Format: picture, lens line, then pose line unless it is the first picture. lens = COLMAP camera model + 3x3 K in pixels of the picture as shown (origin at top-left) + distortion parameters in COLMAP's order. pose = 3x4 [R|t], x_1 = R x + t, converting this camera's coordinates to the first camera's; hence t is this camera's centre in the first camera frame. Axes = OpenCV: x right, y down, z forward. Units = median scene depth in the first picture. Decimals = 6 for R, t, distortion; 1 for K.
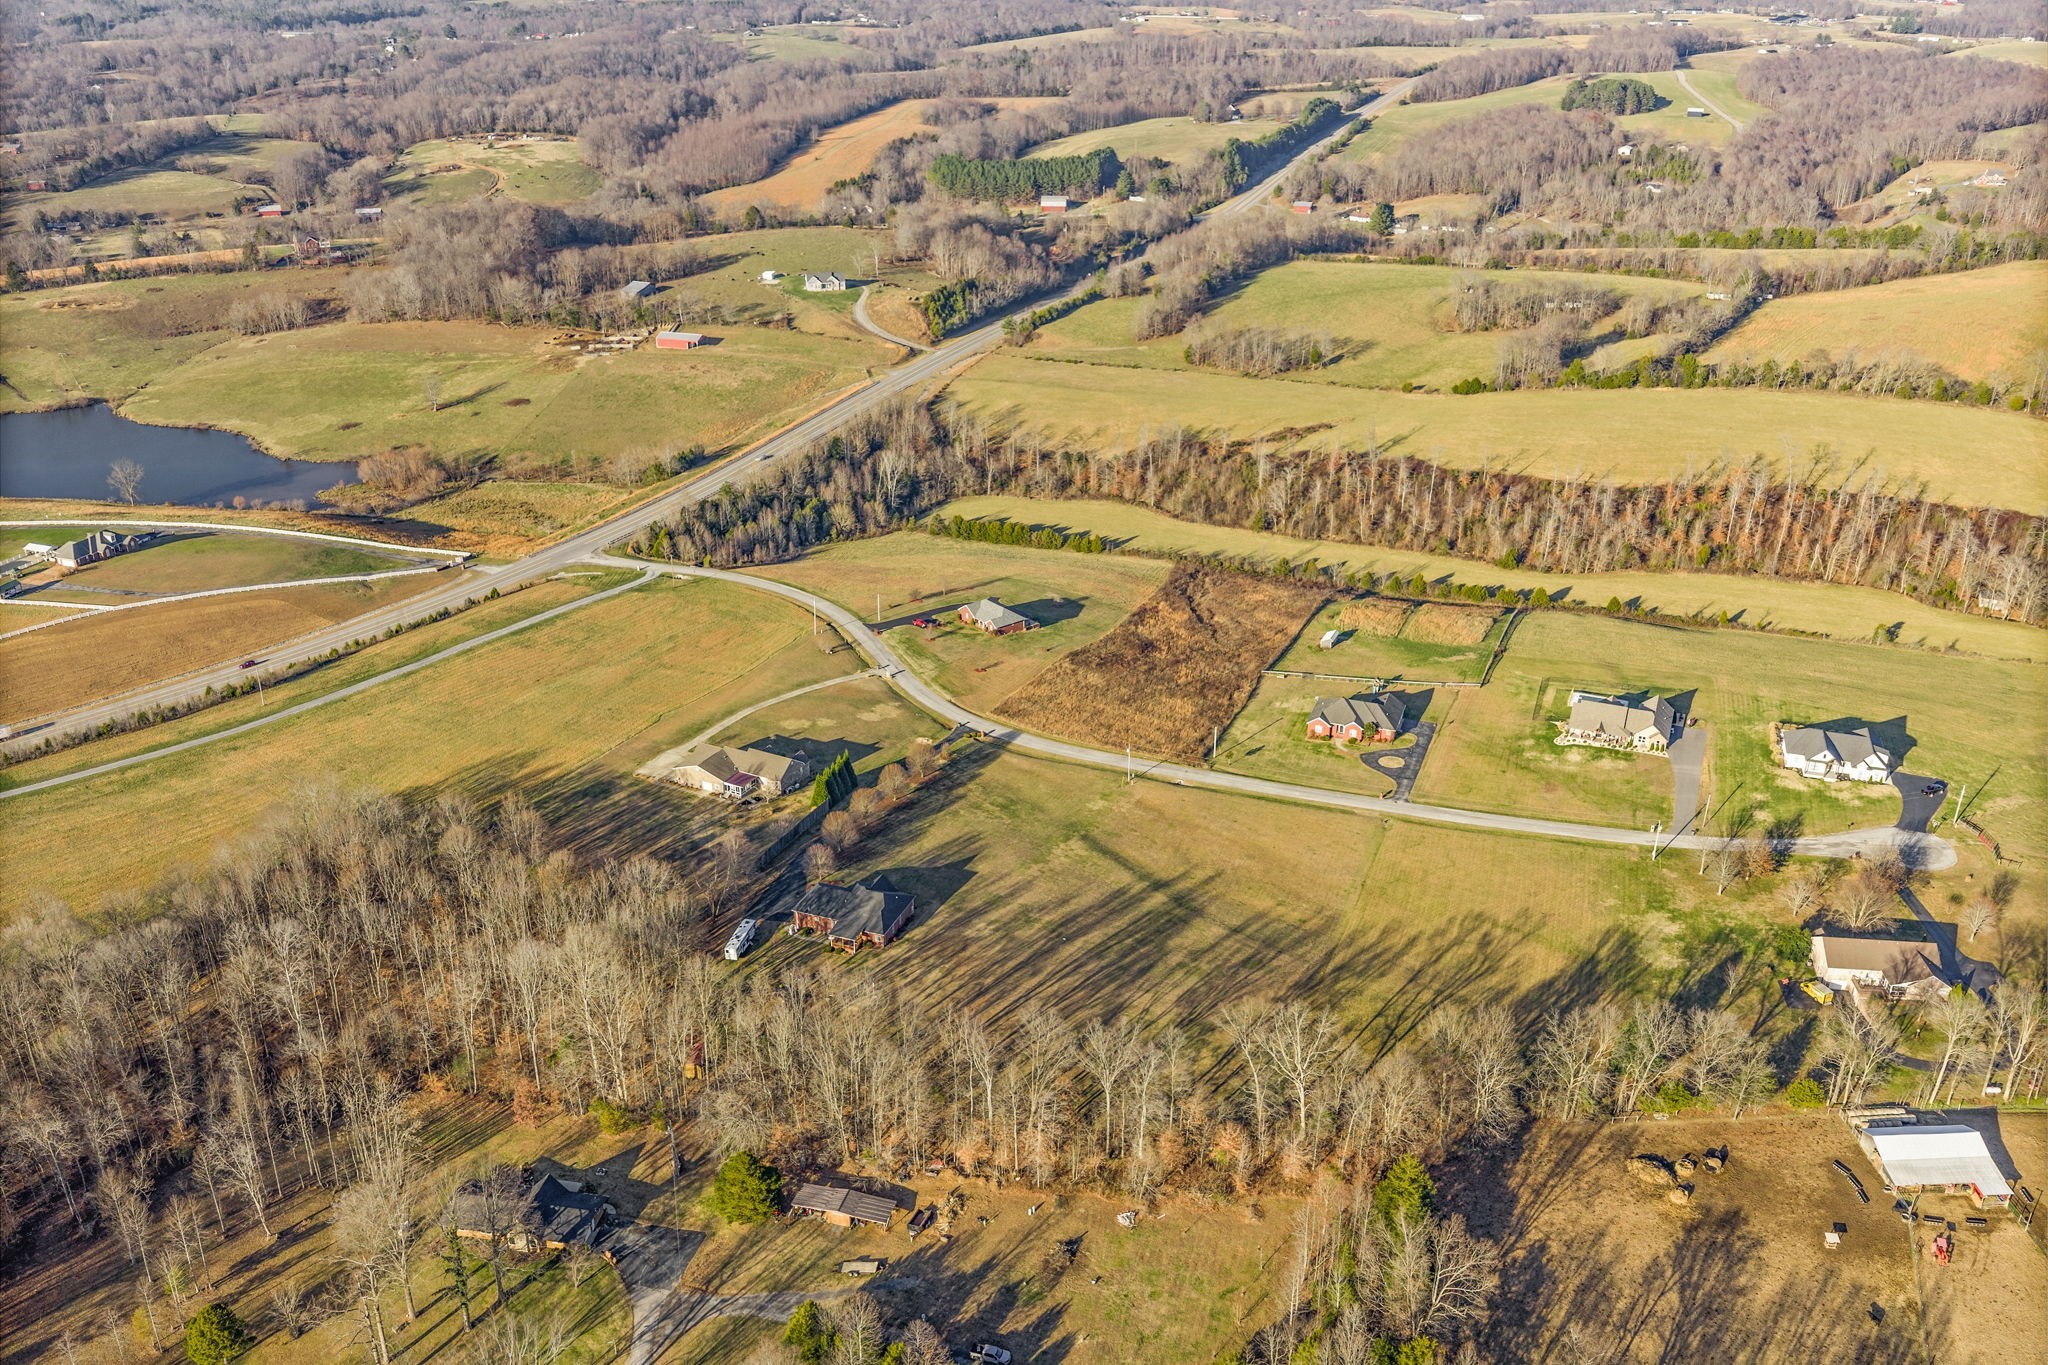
lens RADIAL K [[1688.9, 0, 1033.5], [0, 1688.9, 679.6], [0, 0, 1]] dist [0.017980, -0.029682]
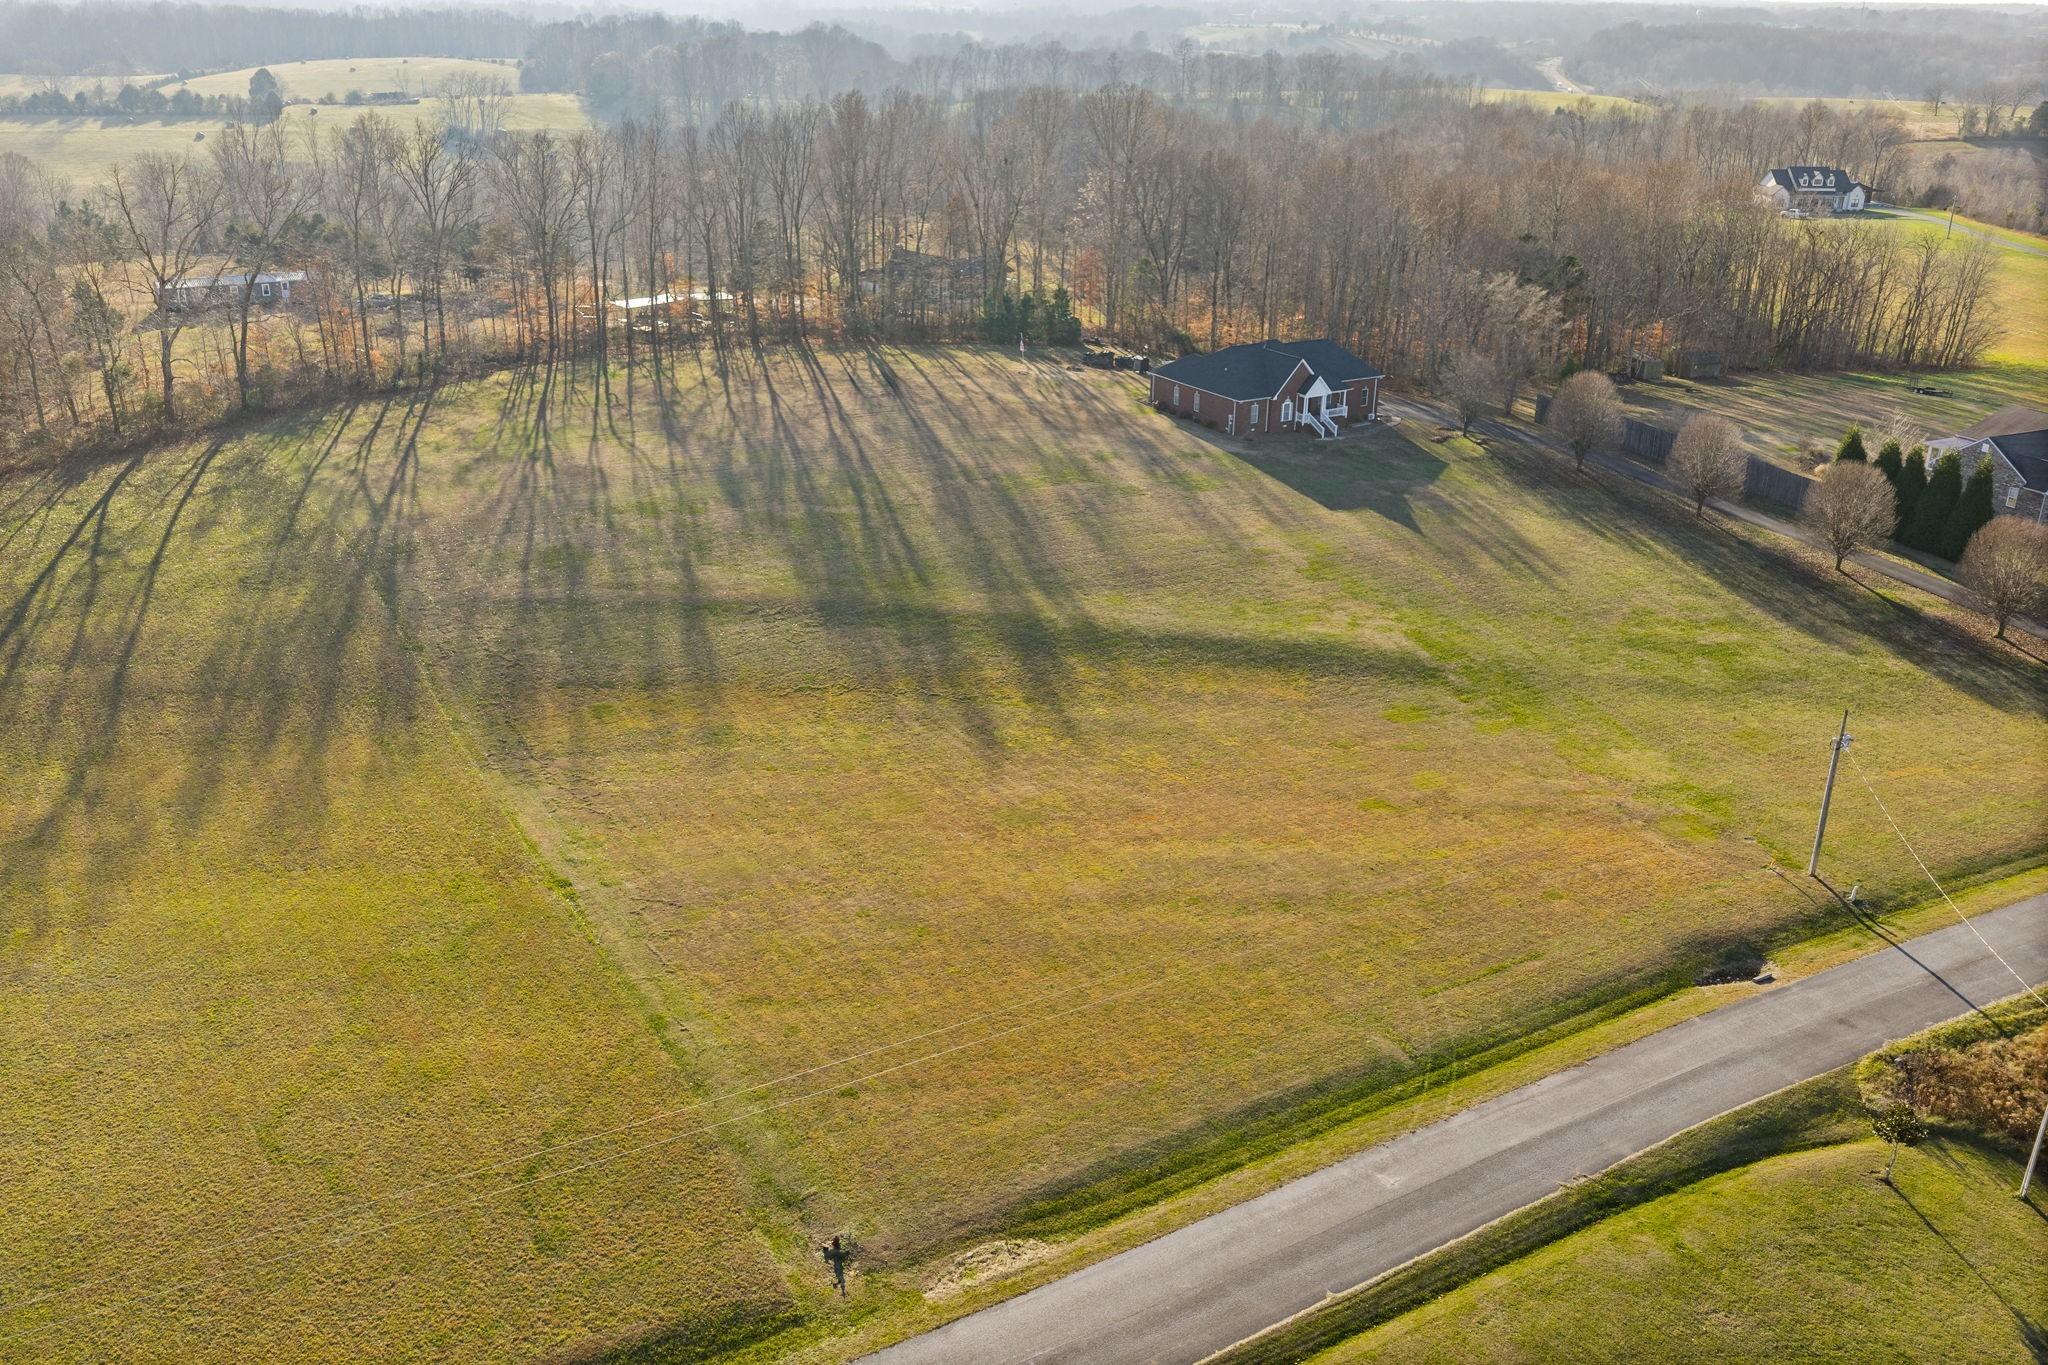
lens RADIAL K [[1697.3, 0, 1033.6], [0, 1697.3, 683.9], [0, 0, 1]] dist [0.015673, -0.025001]
pose [[-0.608302, 0.286772, -0.740088, 0.287628], [-0.351527, 0.738666, 0.575153, -0.057155], [0.711616, 0.610028, -0.348524, 0.981733]]
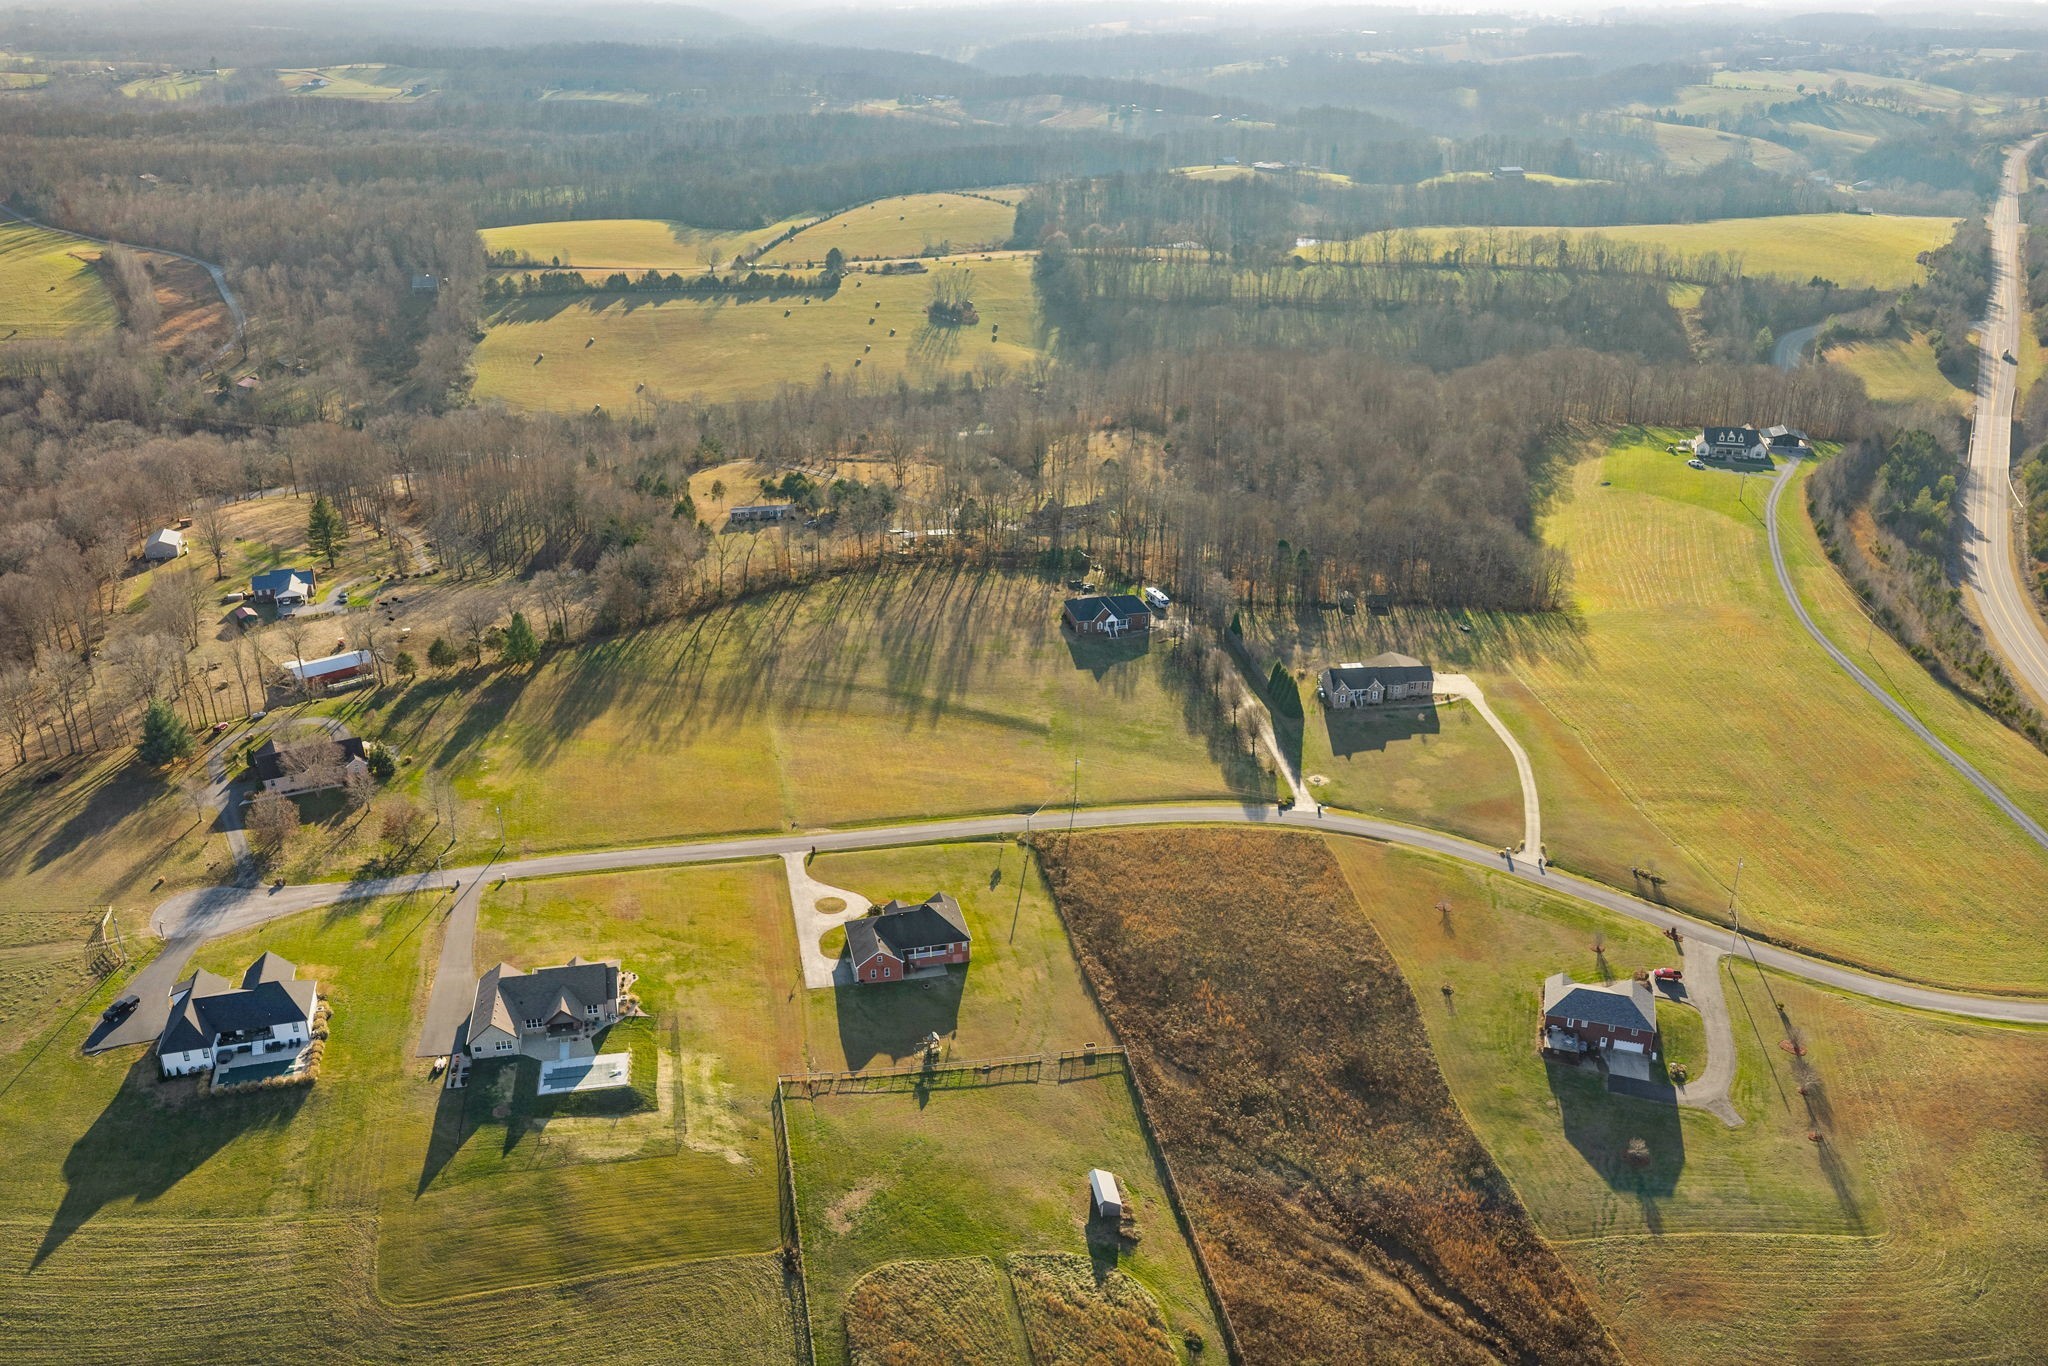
lens RADIAL K [[1688.9, 0, 1033.5], [0, 1688.9, 680.1], [0, 0, 1]] dist [0.017980, -0.029682]
pose [[-0.832578, 0.215013, -0.510474, 0.519913], [-0.236863, 0.694873, 0.679004, -0.587969], [0.500709, 0.686236, -0.527608, 1.412466]]
